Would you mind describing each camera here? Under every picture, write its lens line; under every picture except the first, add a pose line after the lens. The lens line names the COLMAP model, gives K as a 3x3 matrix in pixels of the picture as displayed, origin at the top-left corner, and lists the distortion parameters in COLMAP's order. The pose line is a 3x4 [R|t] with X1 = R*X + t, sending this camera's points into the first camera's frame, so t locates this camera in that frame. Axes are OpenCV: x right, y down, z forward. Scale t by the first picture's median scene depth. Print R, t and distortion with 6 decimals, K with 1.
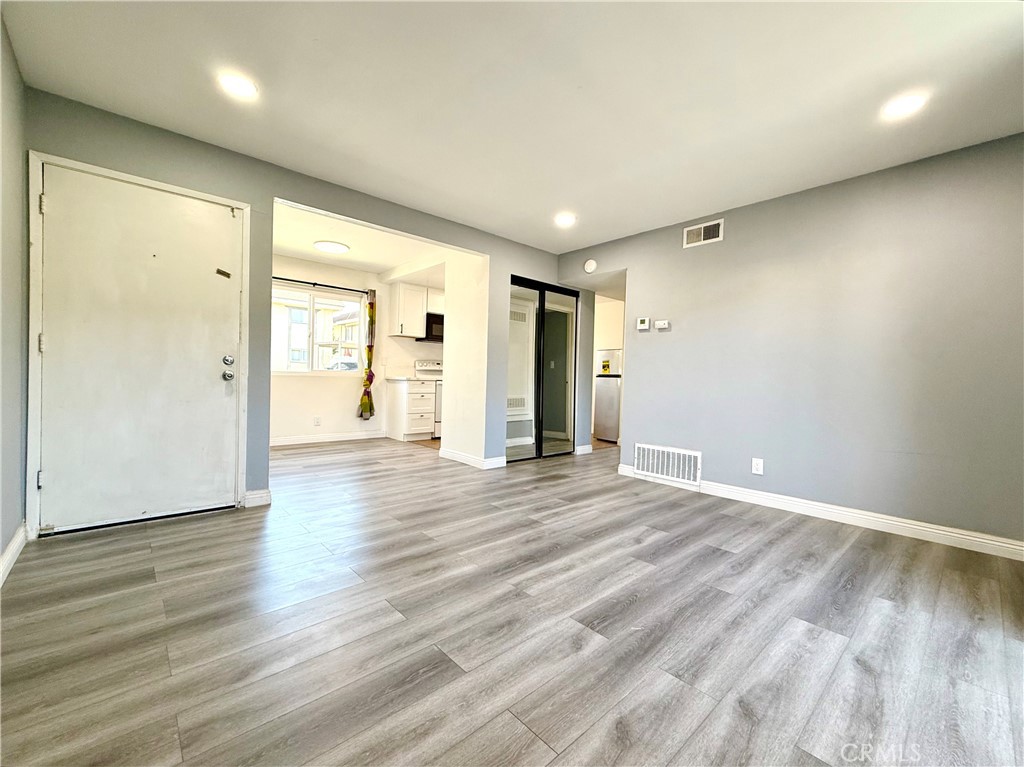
lens RADIAL K [[406.6, 0, 515.4], [0, 406.6, 381.7], [0, 0, 1]] dist [0.000739, -0.000347]
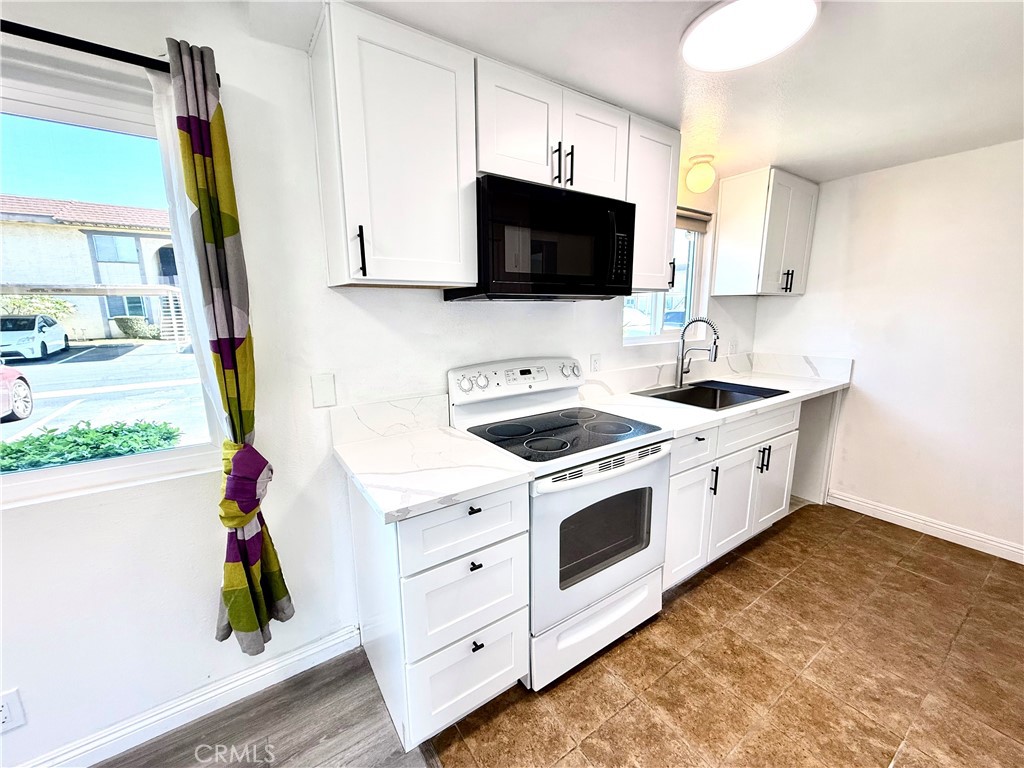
lens RADIAL K [[406.6, 0, 512.8], [0, 406.6, 384.5], [0, 0, 1]] dist [0.000739, -0.000347]
pose [[0.986324, -0.009889, -0.164519, -0.171250], [0.036097, 0.986925, 0.157087, -0.093464], [0.160814, -0.160878, 0.973785, 0.805837]]
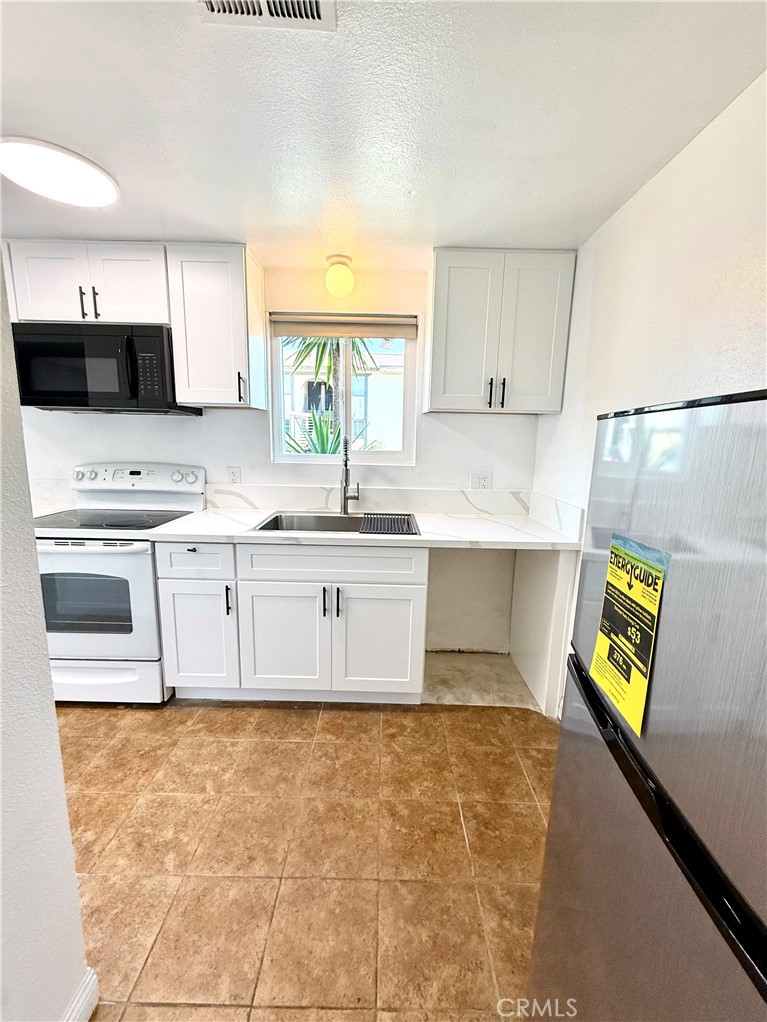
lens RADIAL K [[426.6, 0, 385.2], [0, 426.6, 510.0], [0, 0, 1]] dist [0.000457, 0.000936]
pose [[0.725629, 0.104780, -0.680062, 0.262004], [-0.013095, 0.990262, 0.138602, -0.076091], [0.687962, -0.091669, 0.719934, 0.998400]]
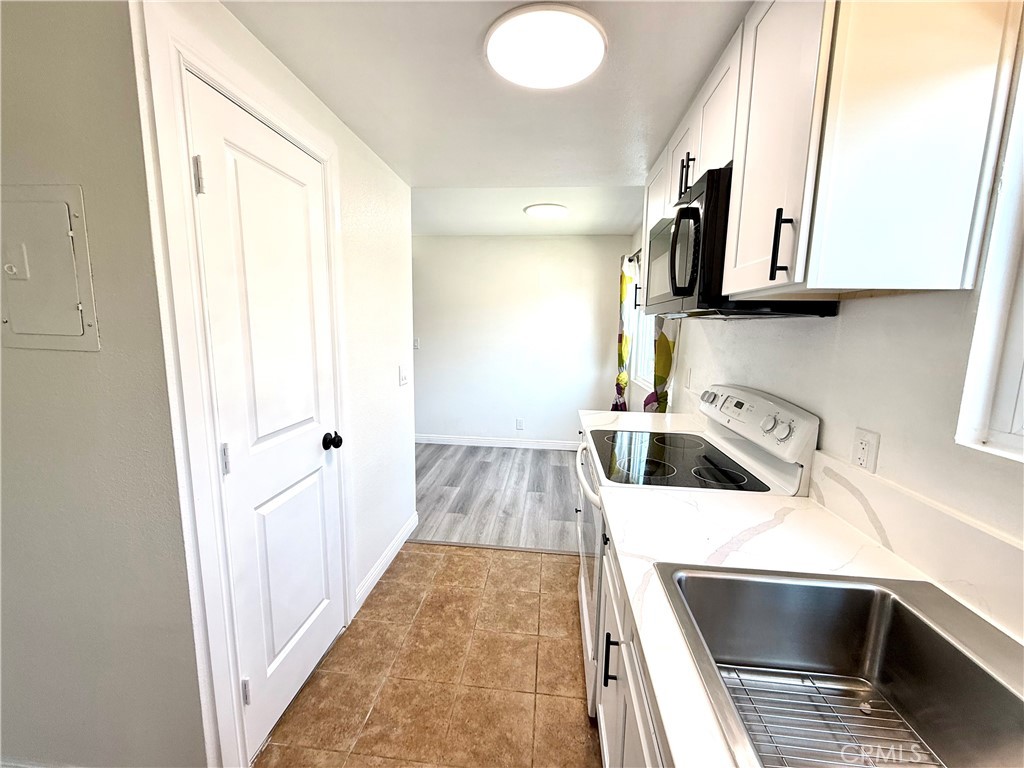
lens RADIAL K [[406.6, 0, 510.1], [0, 406.6, 384.4], [0, 0, 1]] dist [0.000739, -0.000347]
pose [[-0.759102, 0.051203, -0.648955, 0.080462], [-0.050630, 0.989238, 0.137276, -0.093976], [0.649000, 0.137063, -0.748340, 1.241683]]
